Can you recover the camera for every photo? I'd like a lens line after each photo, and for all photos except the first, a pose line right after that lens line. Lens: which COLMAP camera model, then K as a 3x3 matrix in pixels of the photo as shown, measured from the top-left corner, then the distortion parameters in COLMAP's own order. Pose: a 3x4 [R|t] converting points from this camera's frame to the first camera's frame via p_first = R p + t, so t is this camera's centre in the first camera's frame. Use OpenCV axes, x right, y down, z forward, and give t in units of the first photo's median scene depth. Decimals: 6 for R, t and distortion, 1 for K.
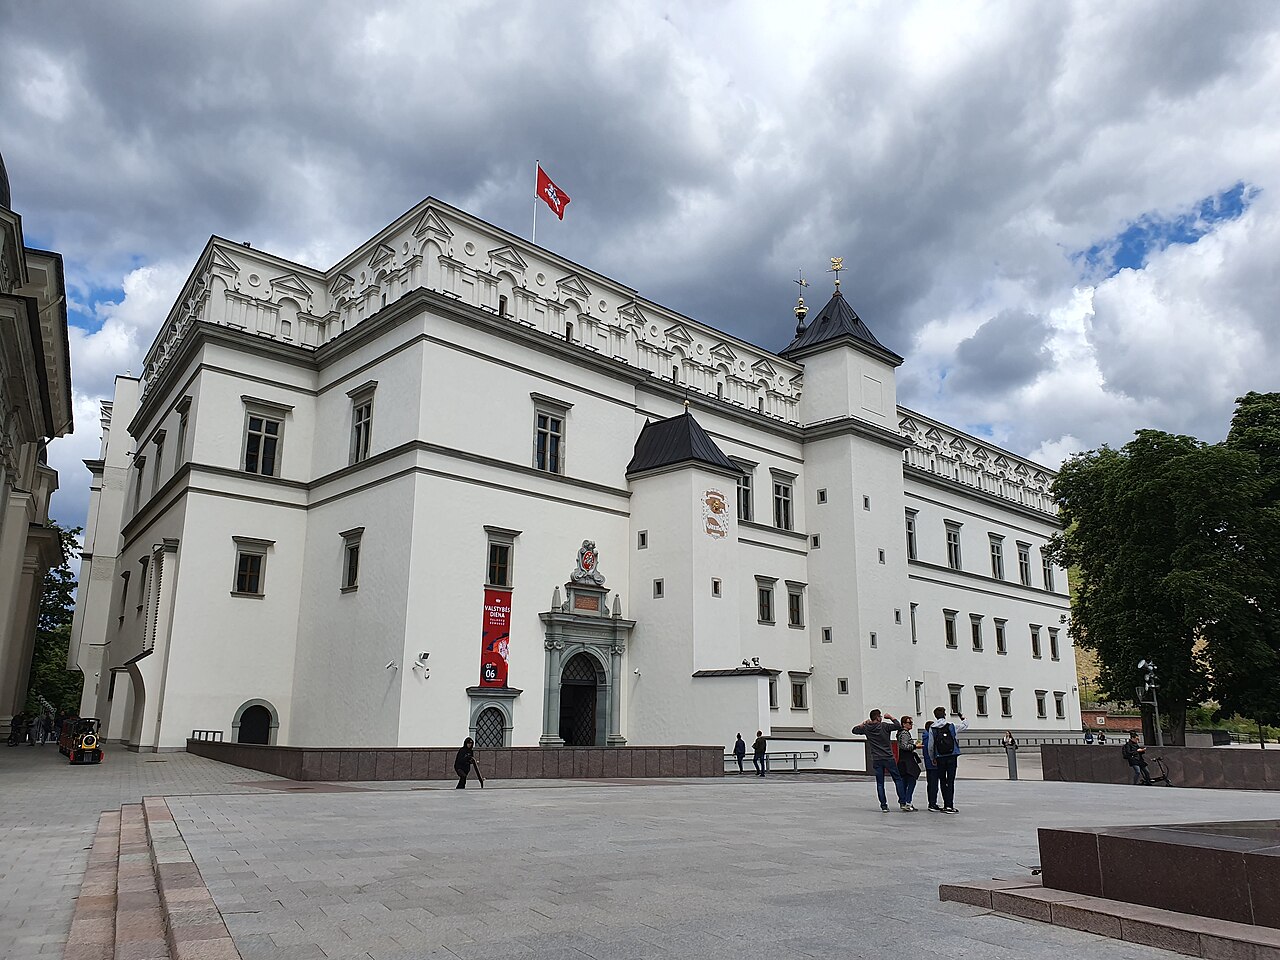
lens RADIAL K [[1017.2, 0, 596.9], [0, 1017.2, 466.3], [0, 0, 1]] dist [0.182009, -0.296044]
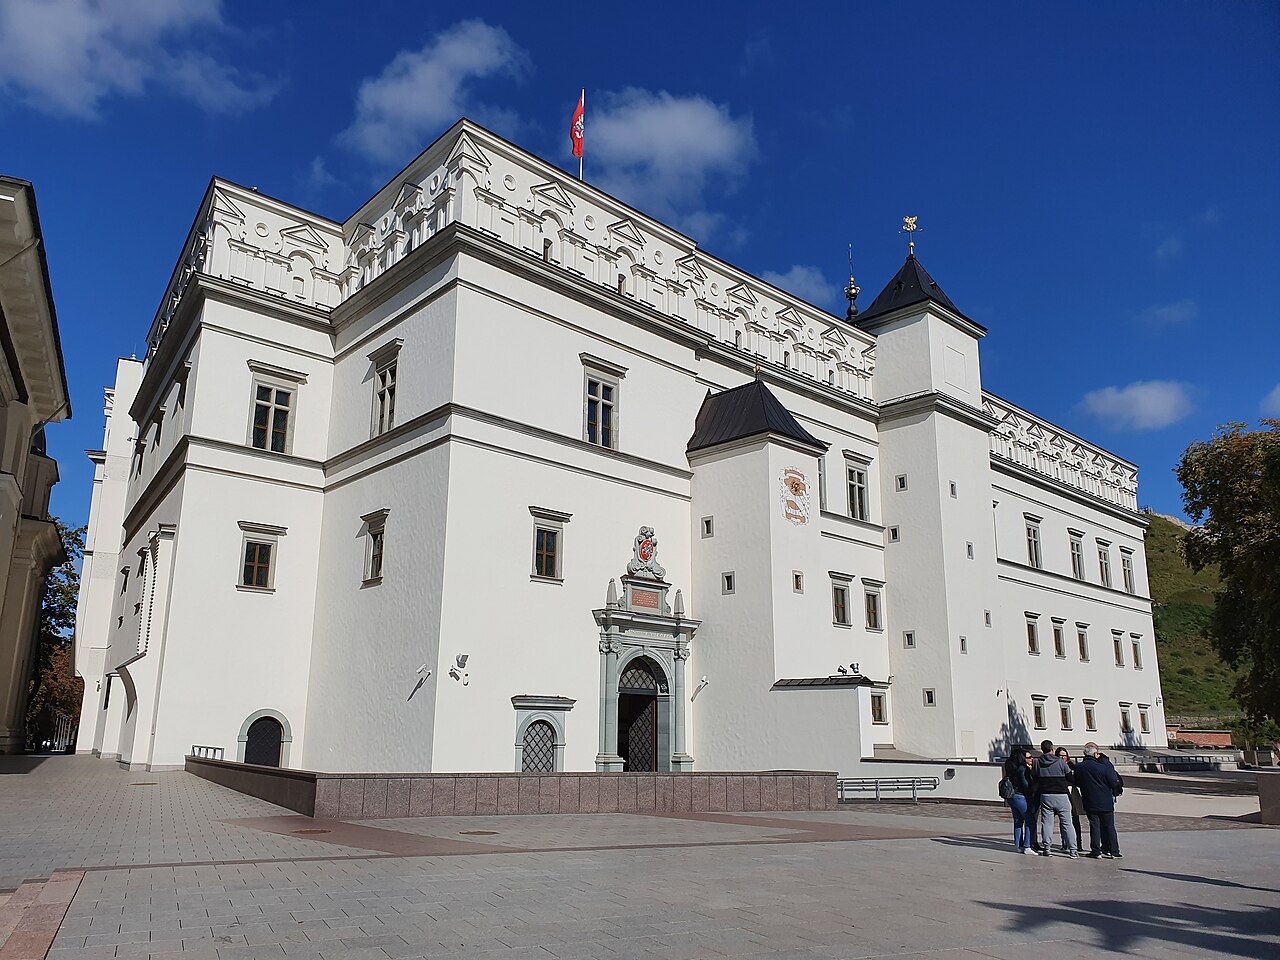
lens RADIAL K [[998.5, 0, 573.8], [0, 998.5, 479.8], [0, 0, 1]] dist [0.168768, -0.258619]
pose [[0.999491, -0.003847, -0.031654, -0.042069], [0.003857, 0.999993, 0.000253, 0.032558], [0.031653, -0.000375, 0.999499, 0.153526]]
